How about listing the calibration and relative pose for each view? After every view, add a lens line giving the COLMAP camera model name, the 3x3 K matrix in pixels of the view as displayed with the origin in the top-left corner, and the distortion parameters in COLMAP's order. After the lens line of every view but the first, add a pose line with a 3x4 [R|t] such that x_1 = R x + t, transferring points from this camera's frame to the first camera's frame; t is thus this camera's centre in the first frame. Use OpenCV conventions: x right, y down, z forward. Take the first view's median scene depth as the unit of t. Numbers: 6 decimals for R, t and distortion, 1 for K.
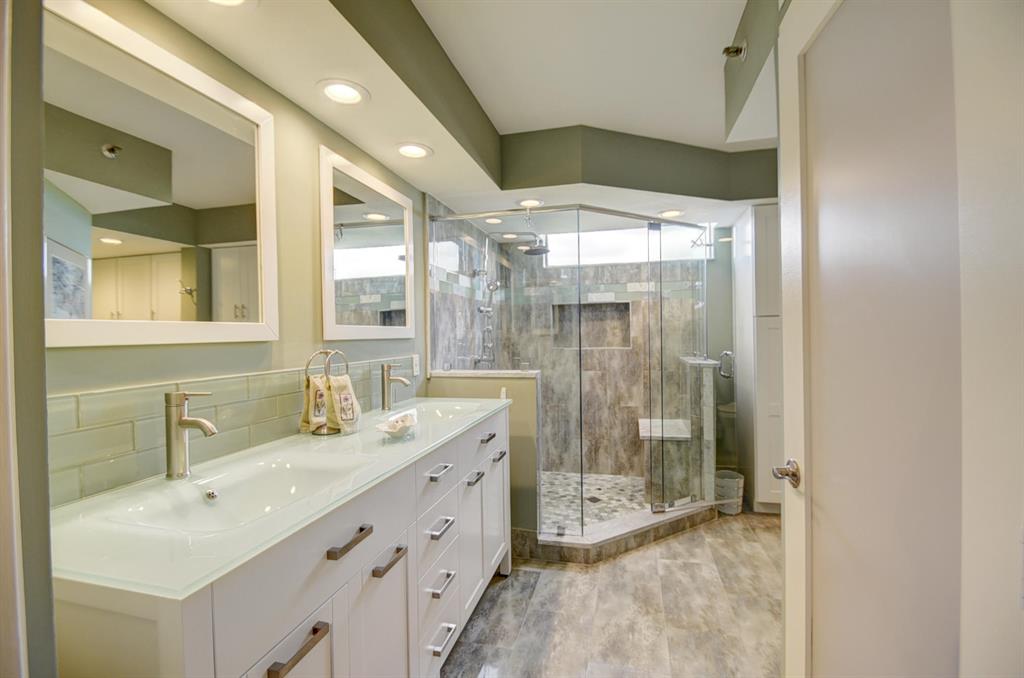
lens RADIAL K [[452.5, 0, 516.8], [0, 452.5, 339.6], [0, 0, 1]] dist [0.012613, -0.015186]
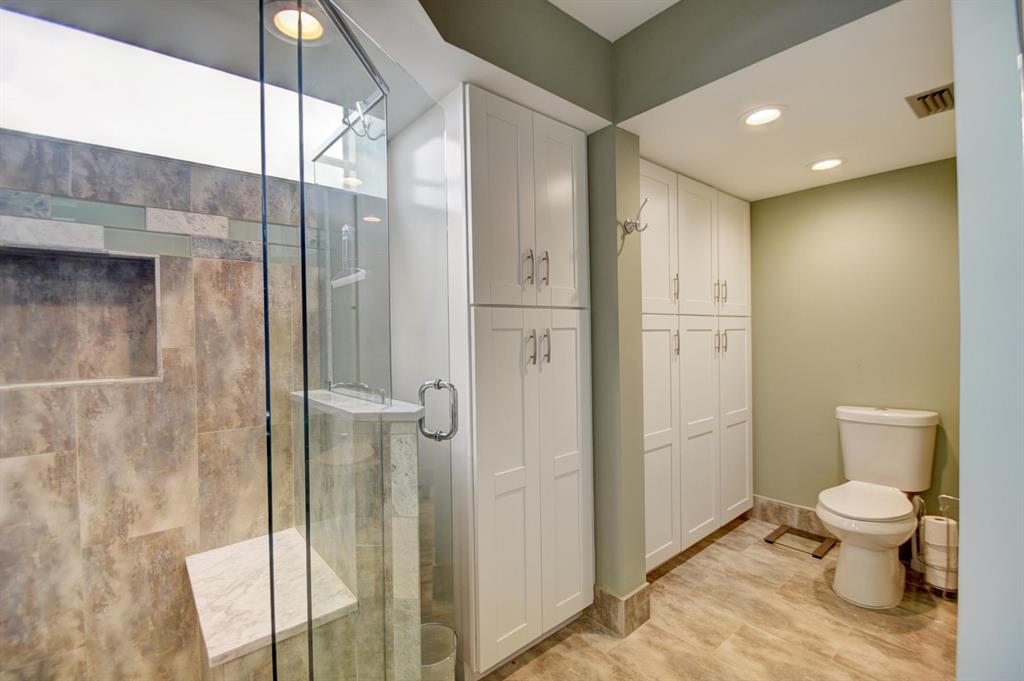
lens RADIAL K [[452.5, 0, 516.8], [0, 452.5, 341.1], [0, 0, 1]] dist [0.012613, -0.015186]
pose [[0.587133, -0.001705, 0.809488, 0.118194], [0.015039, 0.999848, -0.008802, -0.004893], [-0.809351, 0.017341, 0.587070, 0.527656]]
